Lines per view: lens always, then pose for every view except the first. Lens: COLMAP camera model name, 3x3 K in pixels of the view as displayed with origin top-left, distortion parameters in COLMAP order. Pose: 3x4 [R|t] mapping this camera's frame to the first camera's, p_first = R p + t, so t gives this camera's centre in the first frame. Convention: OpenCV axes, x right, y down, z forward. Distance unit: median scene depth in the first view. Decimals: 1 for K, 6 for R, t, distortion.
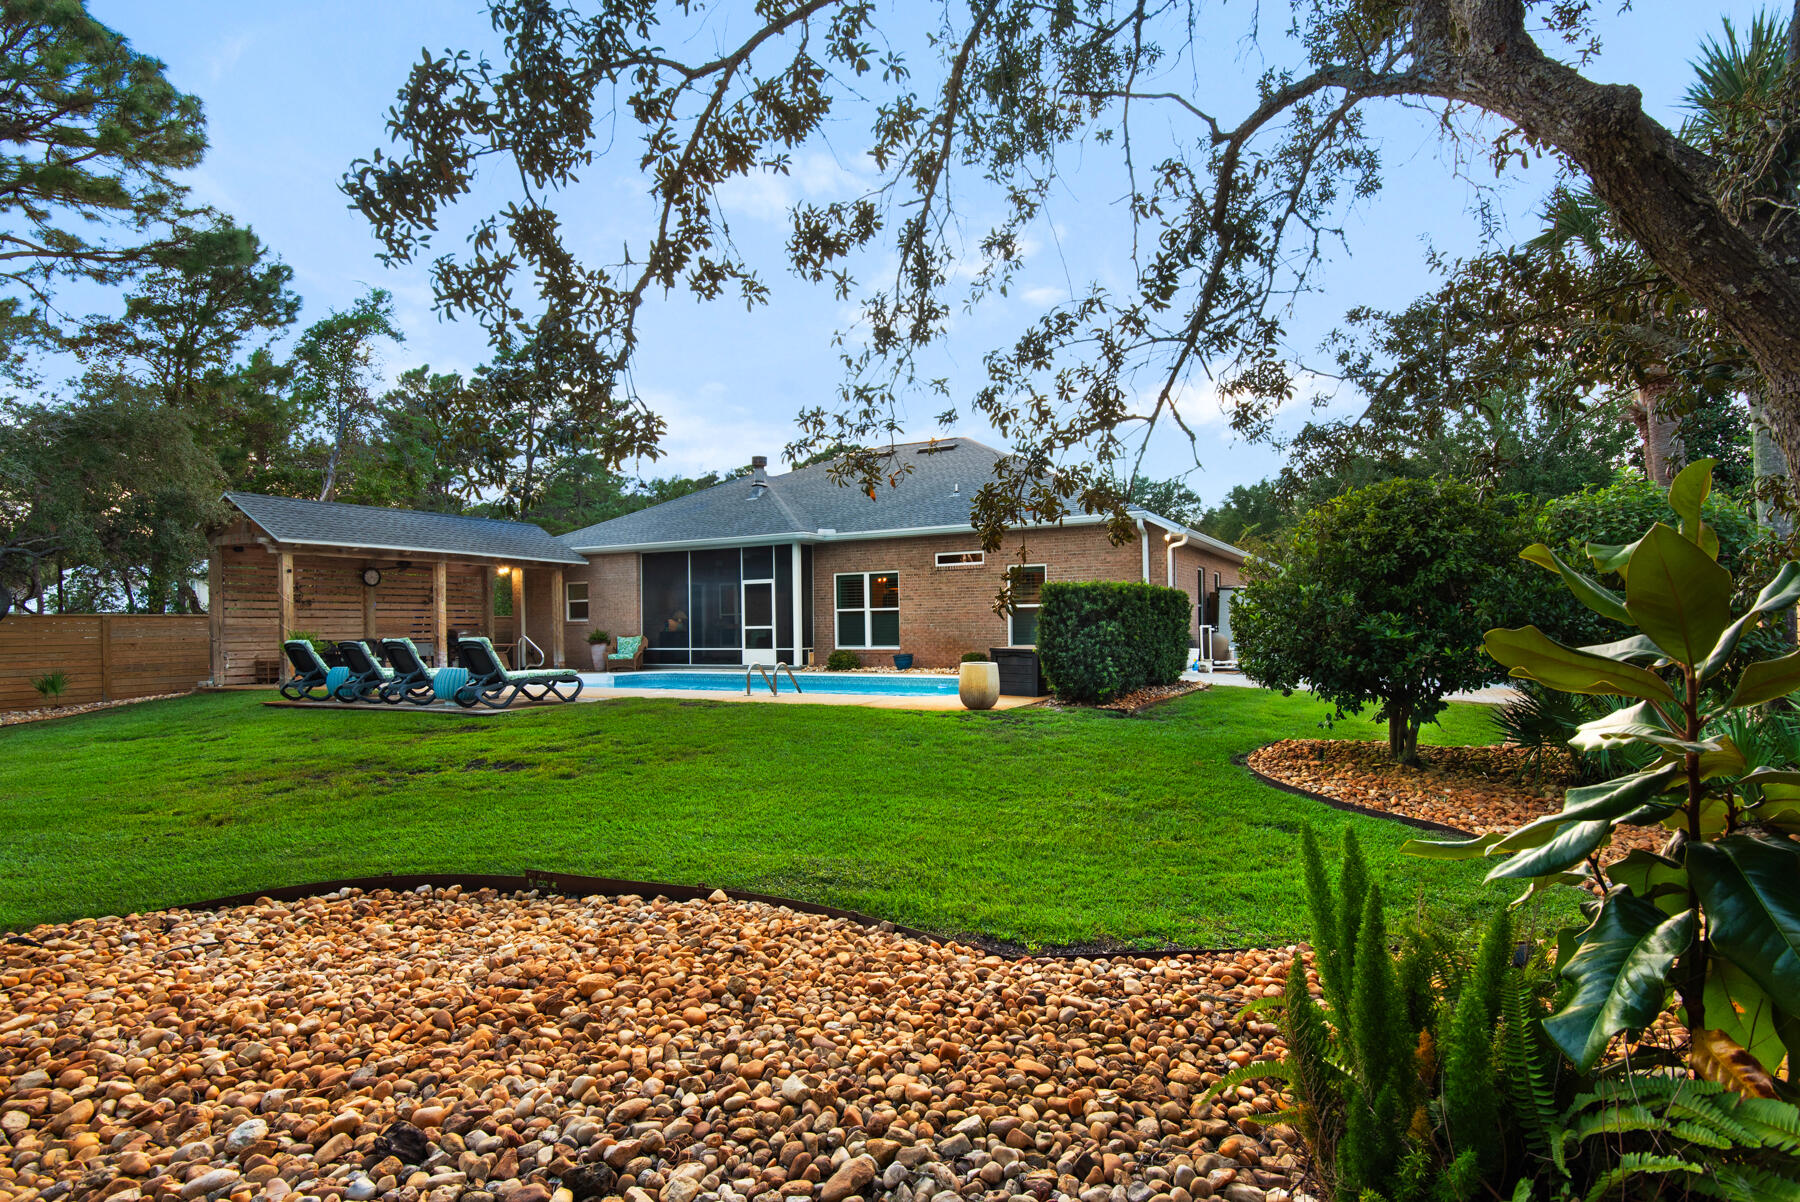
lens RADIAL K [[953.9, 0, 897.9], [0, 953.9, 628.5], [0, 0, 1]] dist [0.028155, -0.009362]
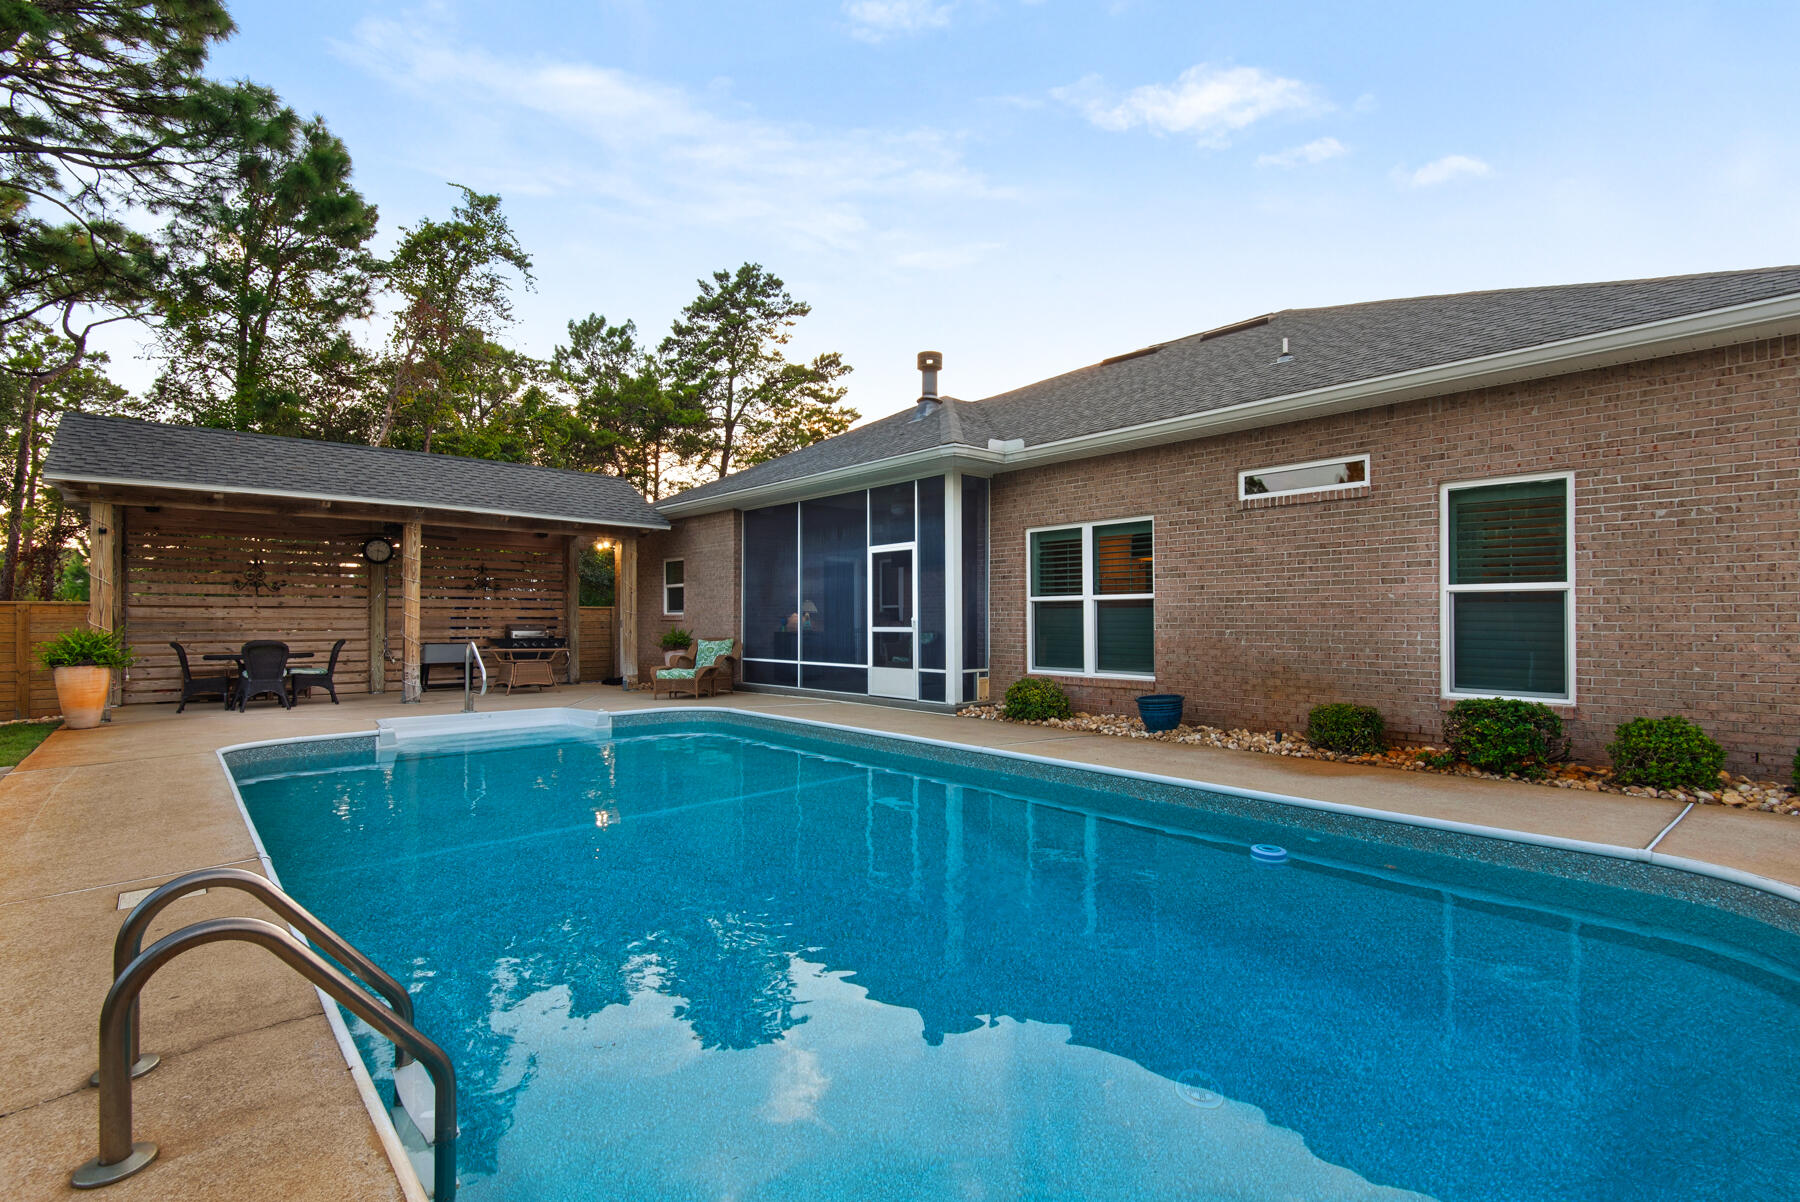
lens RADIAL K [[838.6, 0, 896.8], [0, 838.6, 615.9], [0, 0, 1]] dist [0.013463, -0.005850]
pose [[0.946586, 0.008816, -0.322331, 0.014530], [-0.010059, 0.999947, -0.002191, -0.008067], [0.322295, 0.005316, 0.946624, 0.541310]]
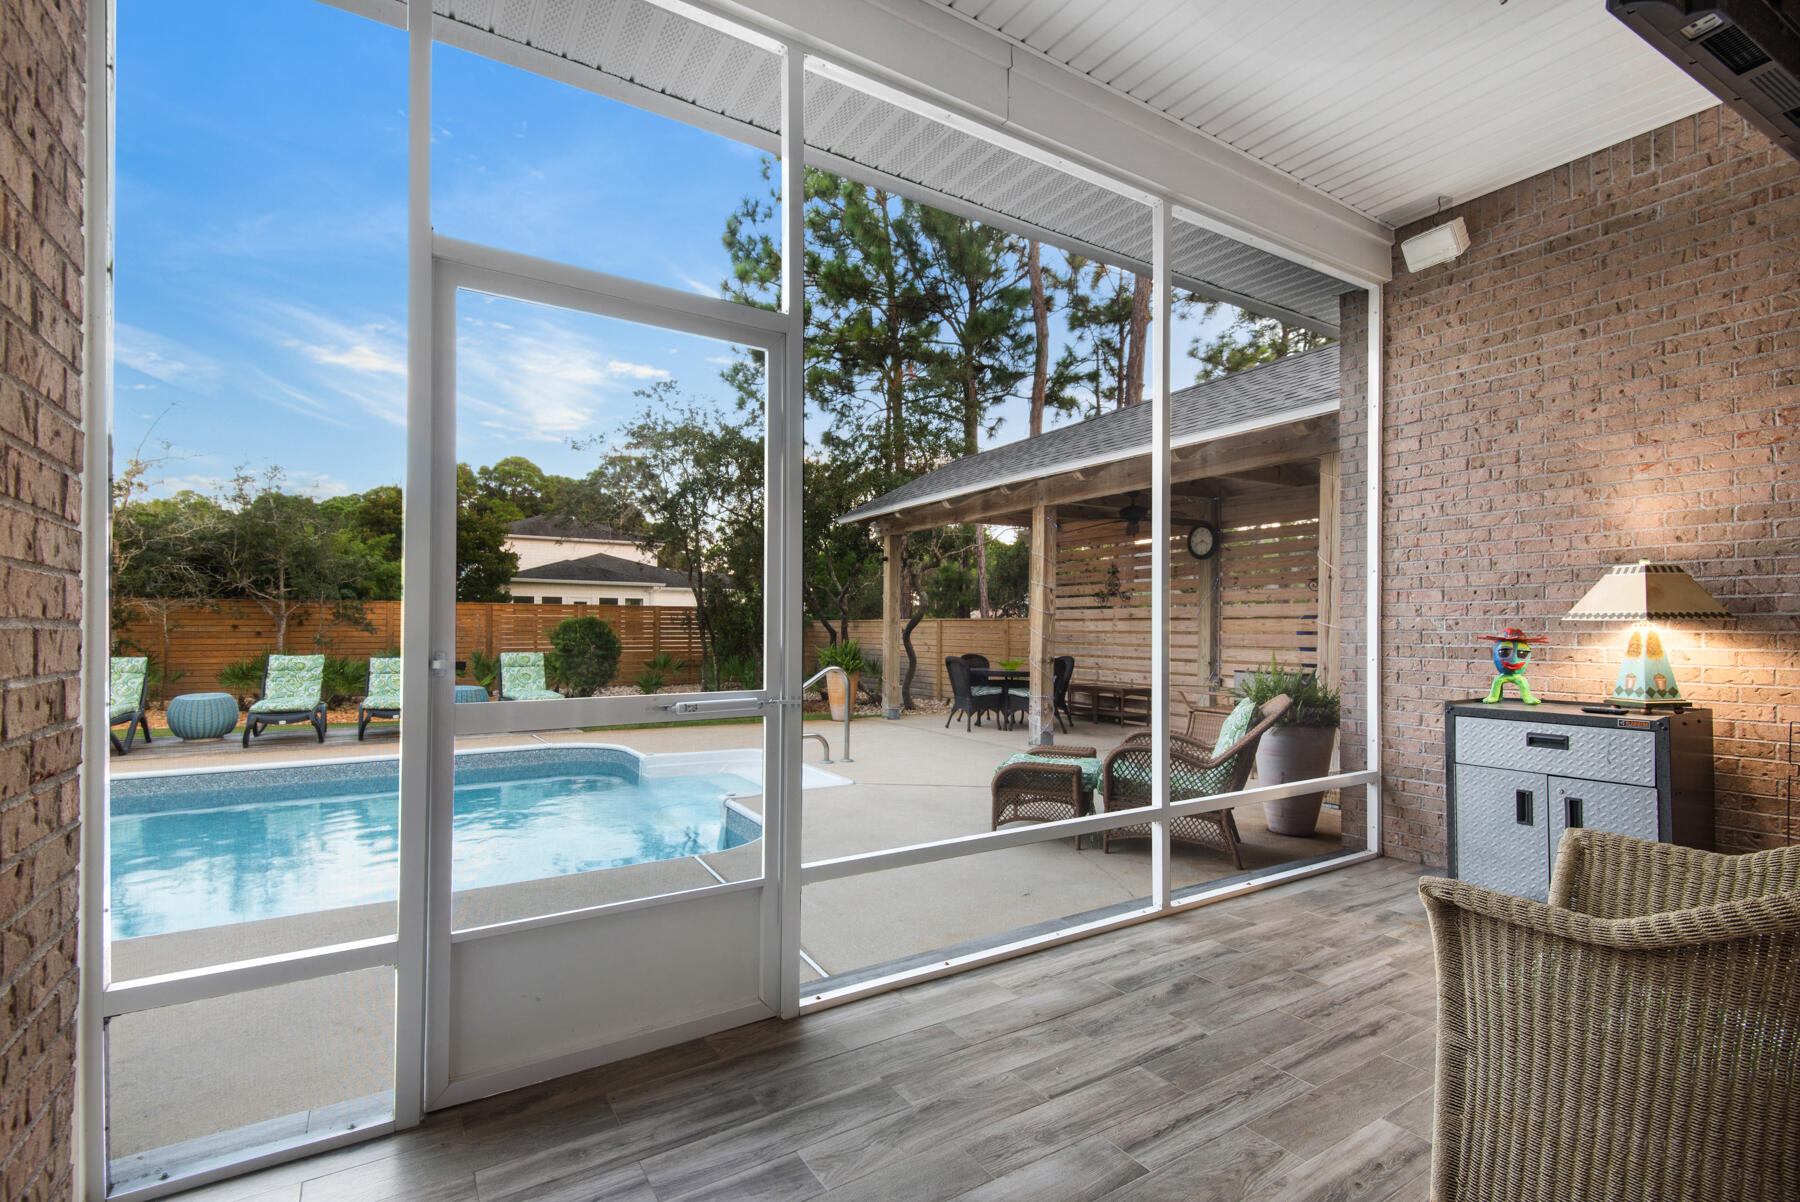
lens RADIAL K [[838.6, 0, 880.4], [0, 838.6, 623.1], [0, 0, 1]] dist [0.013463, -0.005850]
pose [[-0.498511, 0.009717, -0.866829, -0.064885], [0.004667, 0.999953, 0.008526, -0.013869], [0.866871, 0.000205, -0.498533, 1.084989]]
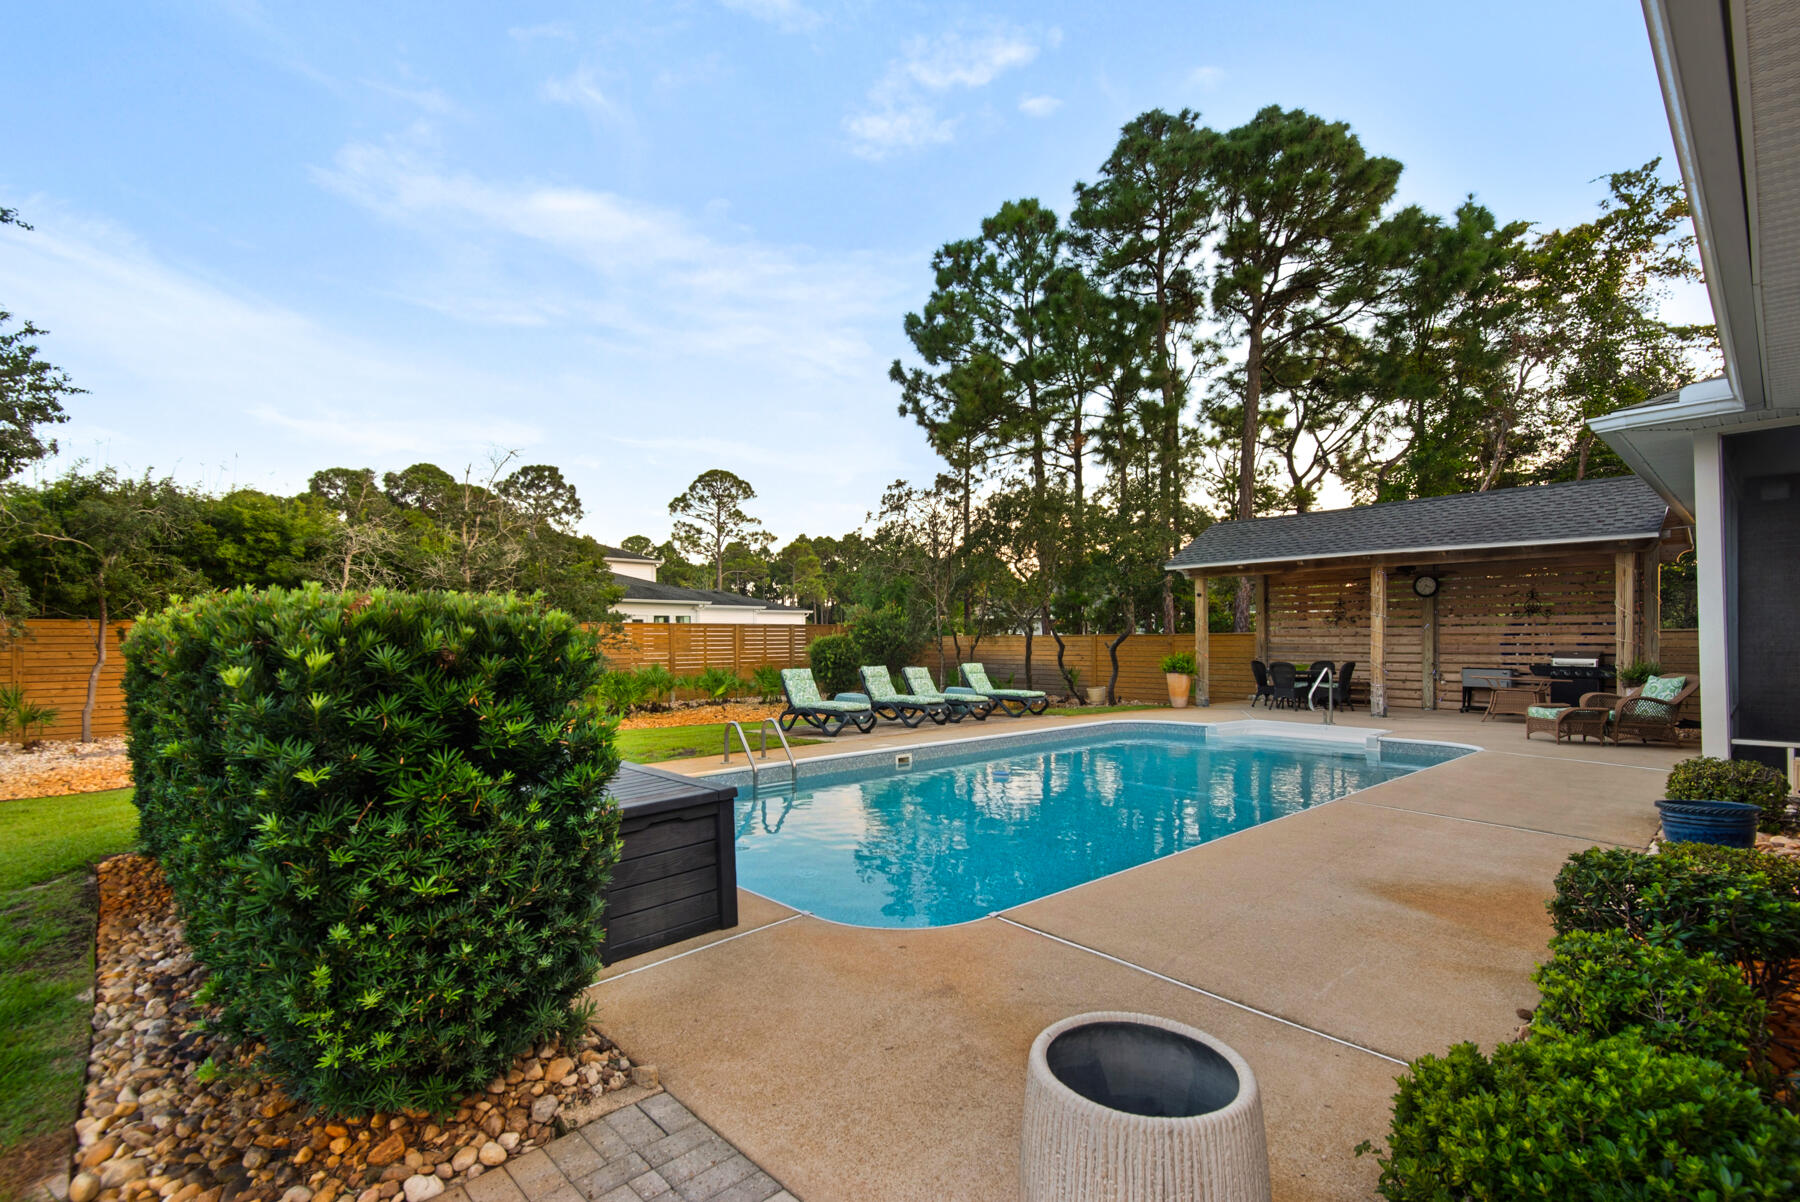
lens RADIAL K [[838.6, 0, 897.1], [0, 838.6, 632.7], [0, 0, 1]] dist [0.013463, -0.005850]
pose [[-0.303895, 0.009013, -0.952663, 0.272511], [0.008581, 0.999941, 0.006723, -0.022480], [0.952667, -0.006132, -0.303954, 0.796208]]
